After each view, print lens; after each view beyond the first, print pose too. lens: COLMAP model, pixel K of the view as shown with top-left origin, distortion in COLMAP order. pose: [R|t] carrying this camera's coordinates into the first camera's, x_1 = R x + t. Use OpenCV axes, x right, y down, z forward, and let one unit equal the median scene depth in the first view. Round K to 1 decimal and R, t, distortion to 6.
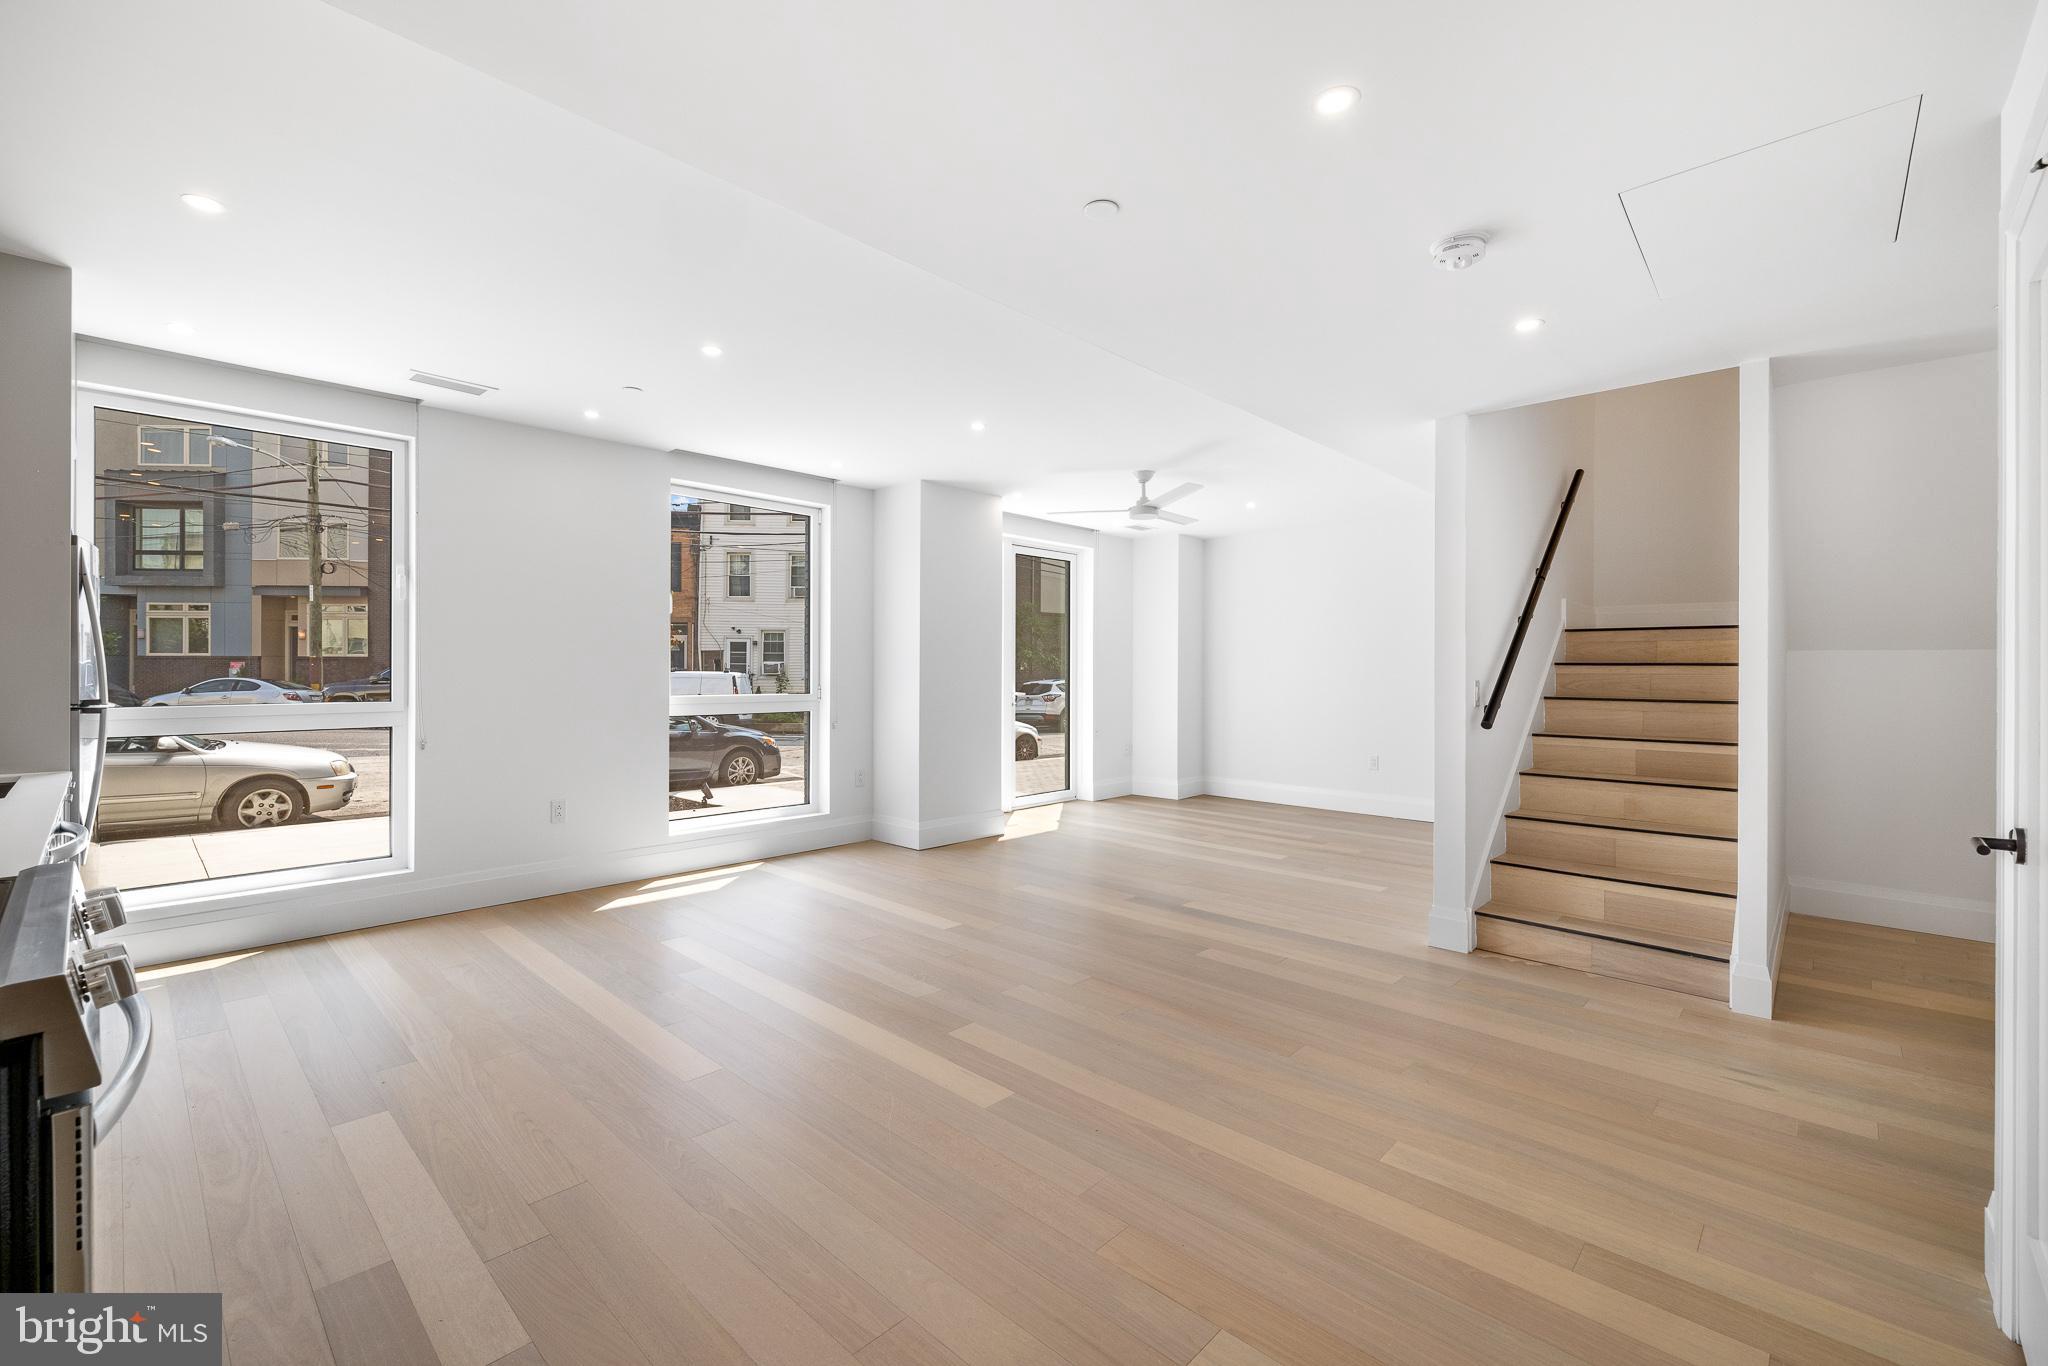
lens RADIAL K [[860.7, 0, 1017.5], [0, 860.7, 671.2], [0, 0, 1]] dist [0.001731, 0.000338]
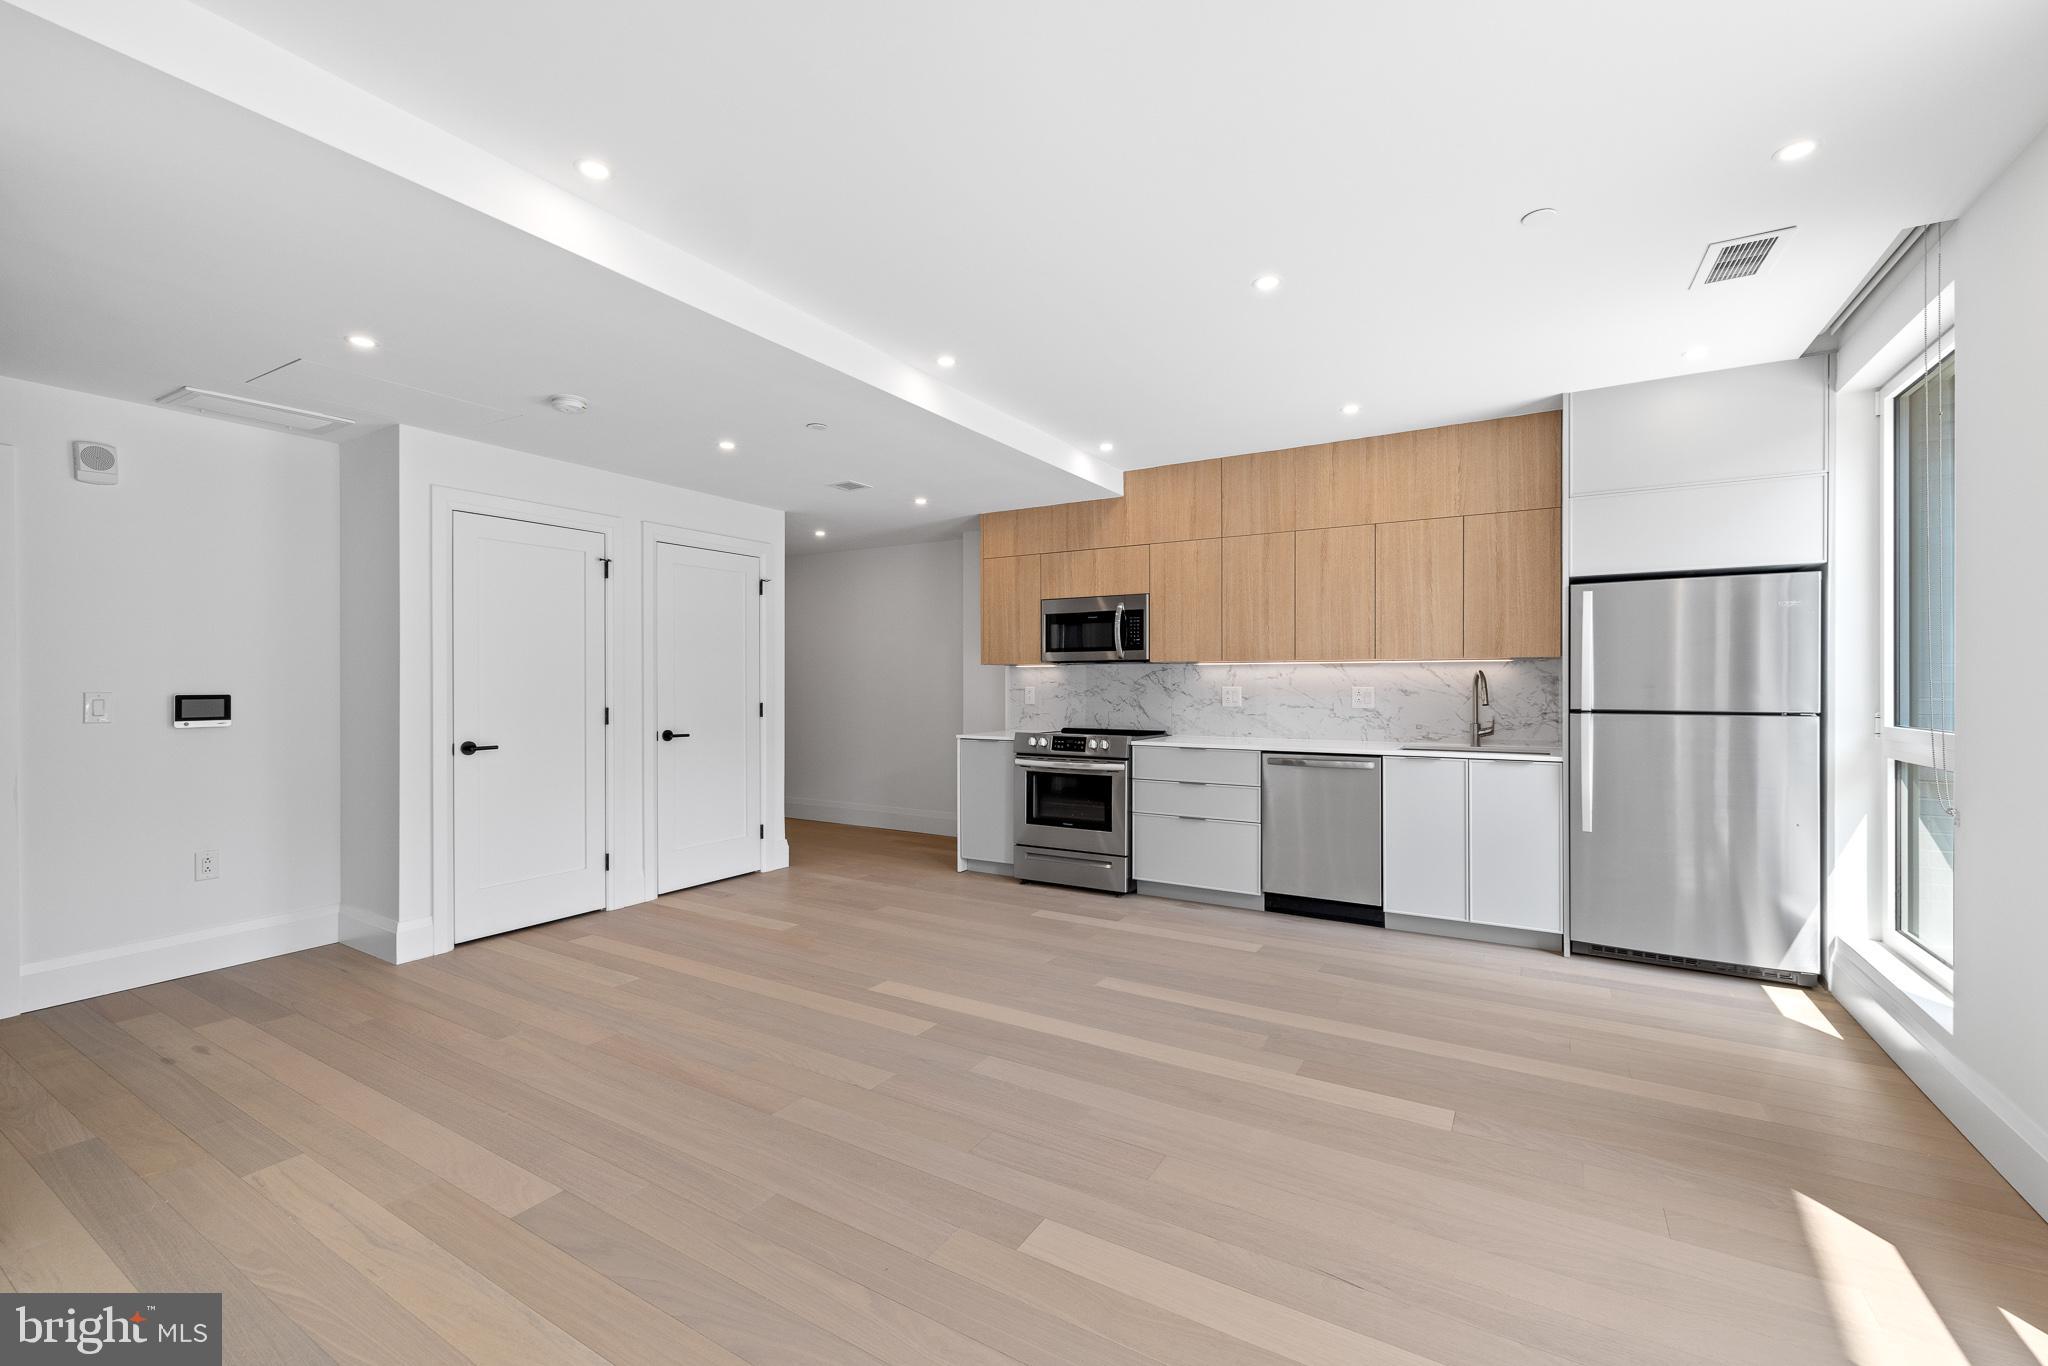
lens RADIAL K [[860.7, 0, 1017.5], [0, 860.7, 682.7], [0, 0, 1]] dist [0.001731, 0.000338]
pose [[-0.976228, -0.003273, -0.216720, 0.058733], [-0.004235, 0.999983, 0.003976, -0.007492], [0.216703, 0.004799, -0.976226, 2.238906]]
